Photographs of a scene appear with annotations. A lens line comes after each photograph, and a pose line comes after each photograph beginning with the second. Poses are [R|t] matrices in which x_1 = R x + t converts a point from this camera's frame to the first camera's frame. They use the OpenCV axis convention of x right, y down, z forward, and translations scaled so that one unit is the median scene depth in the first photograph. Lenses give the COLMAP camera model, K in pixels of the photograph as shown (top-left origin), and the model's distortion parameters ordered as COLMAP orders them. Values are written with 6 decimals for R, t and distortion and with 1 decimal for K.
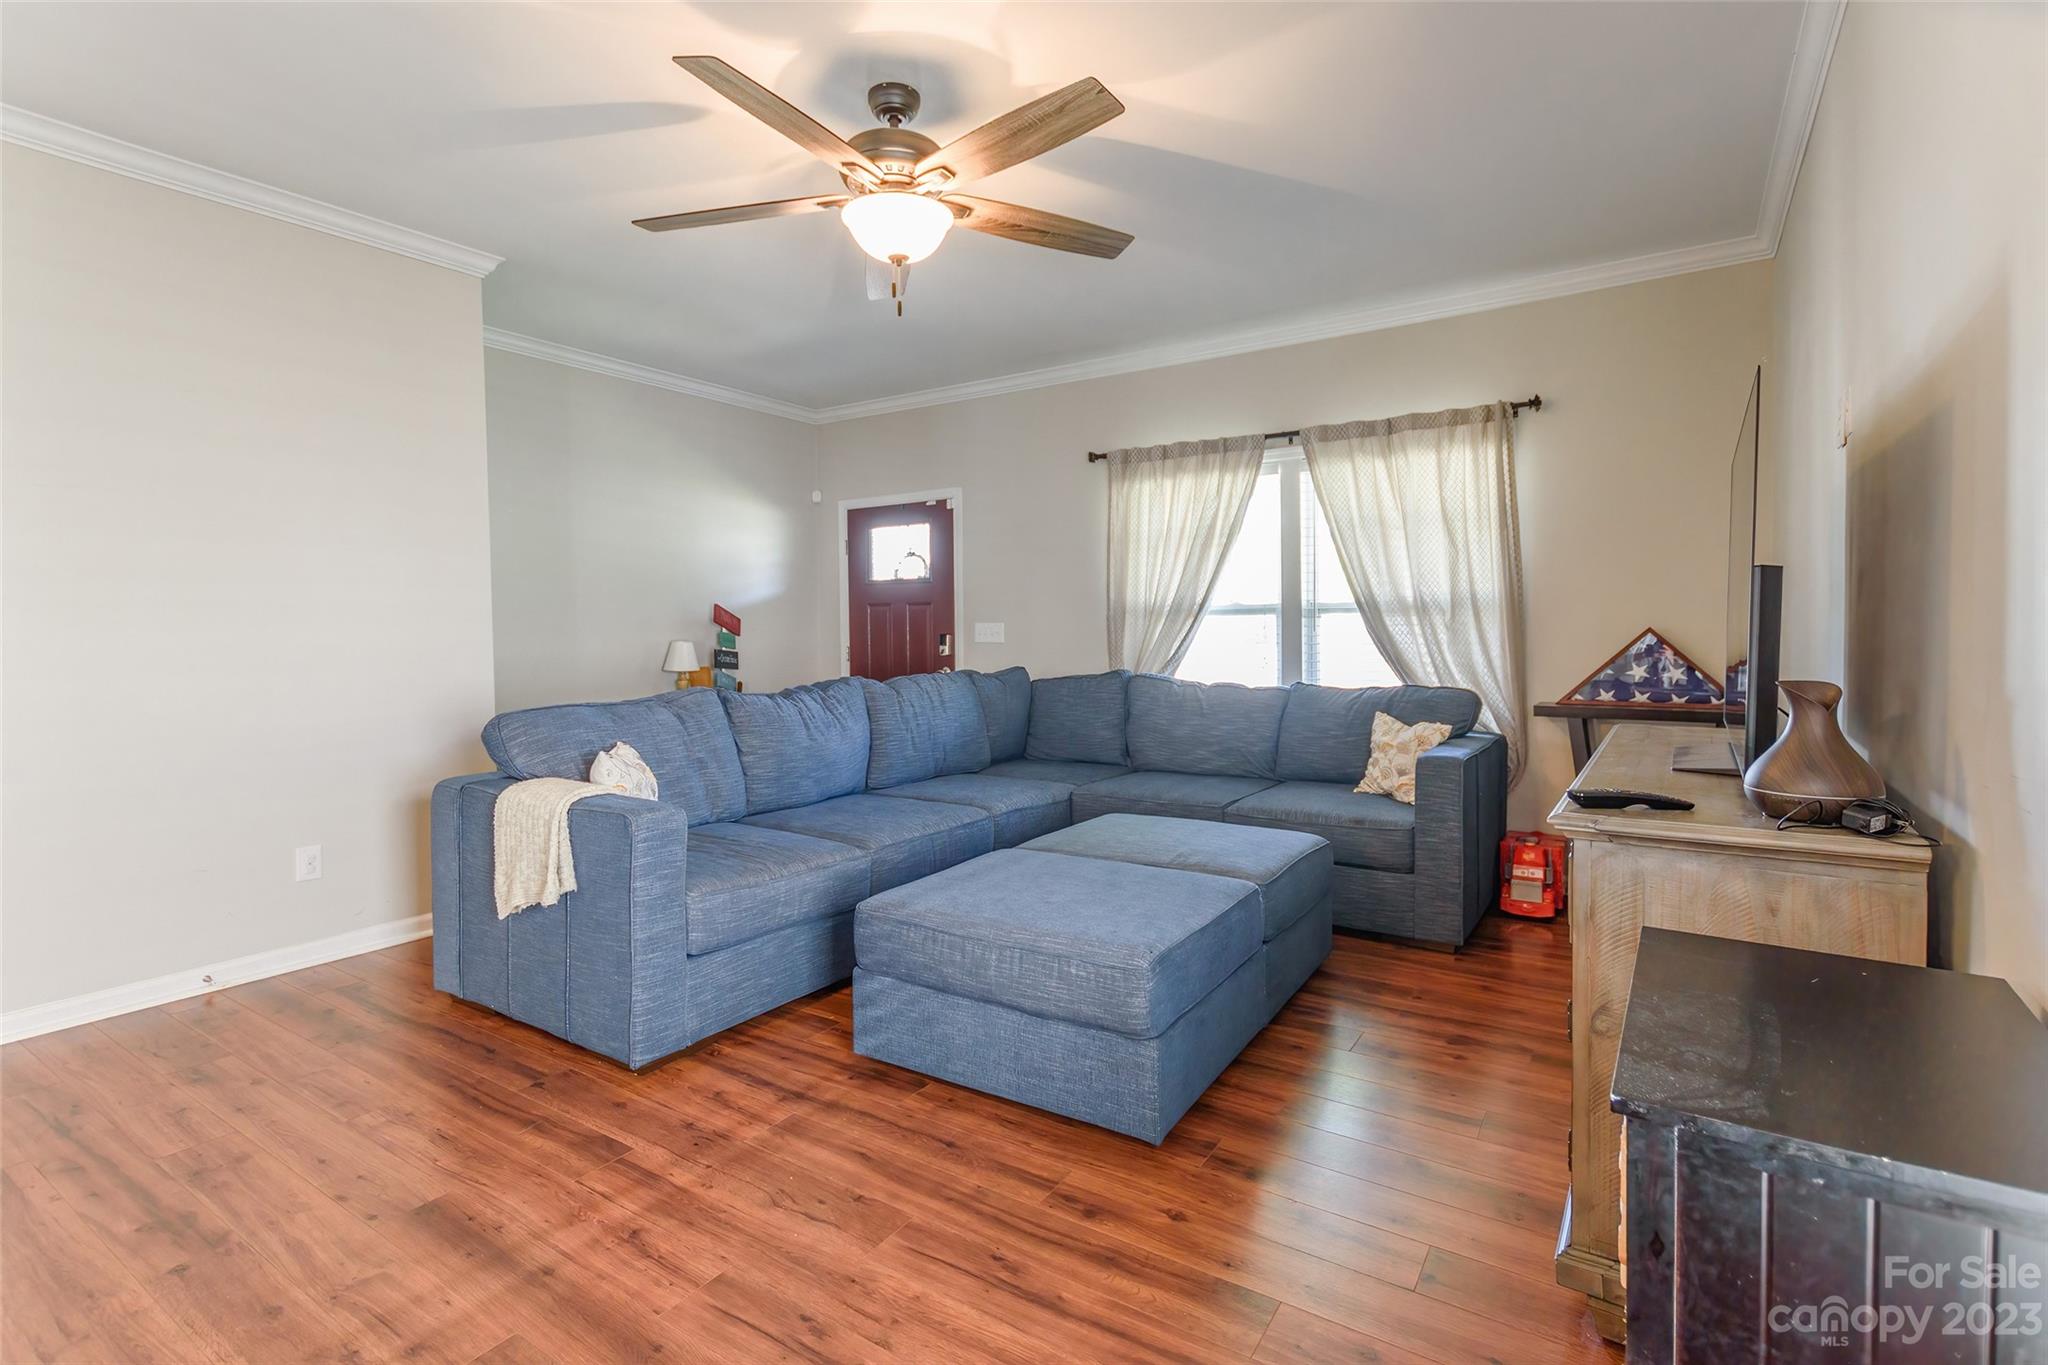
lens RADIAL K [[952.5, 0, 1017.0], [0, 952.5, 652.7], [0, 0, 1]] dist [0.009394, -0.000118]
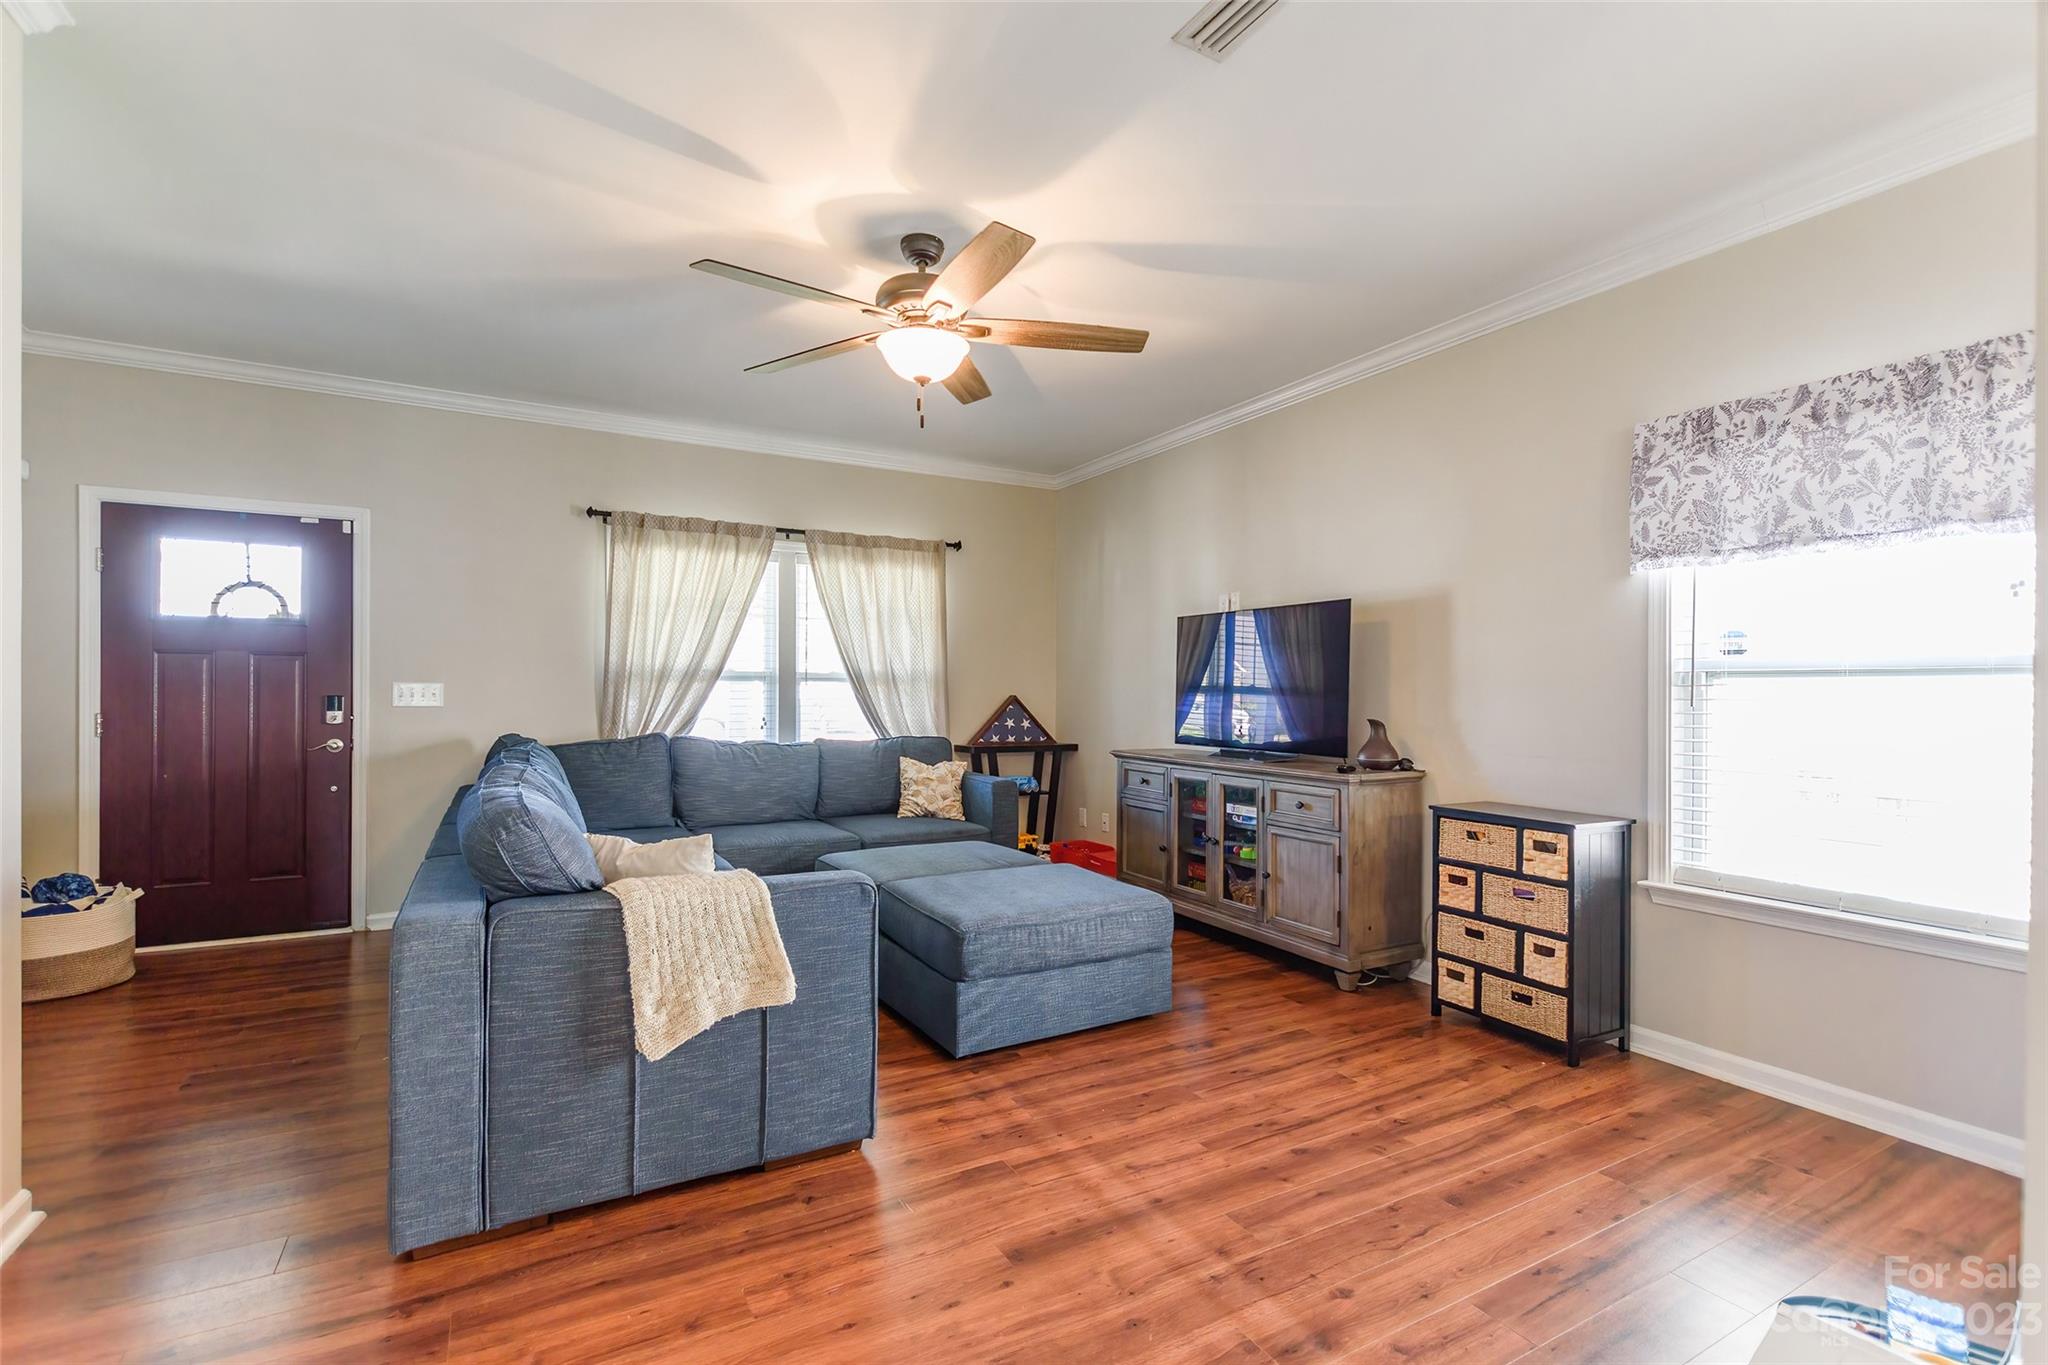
lens RADIAL K [[910.3, 0, 1047.4], [0, 910.3, 689.0], [0, 0, 1]] dist [0.010304, -0.000488]
pose [[0.454005, 0.013025, 0.890904, -0.621090], [0.012219, 0.999708, -0.020842, -0.003800], [-0.890915, 0.020349, 0.453714, 0.213524]]
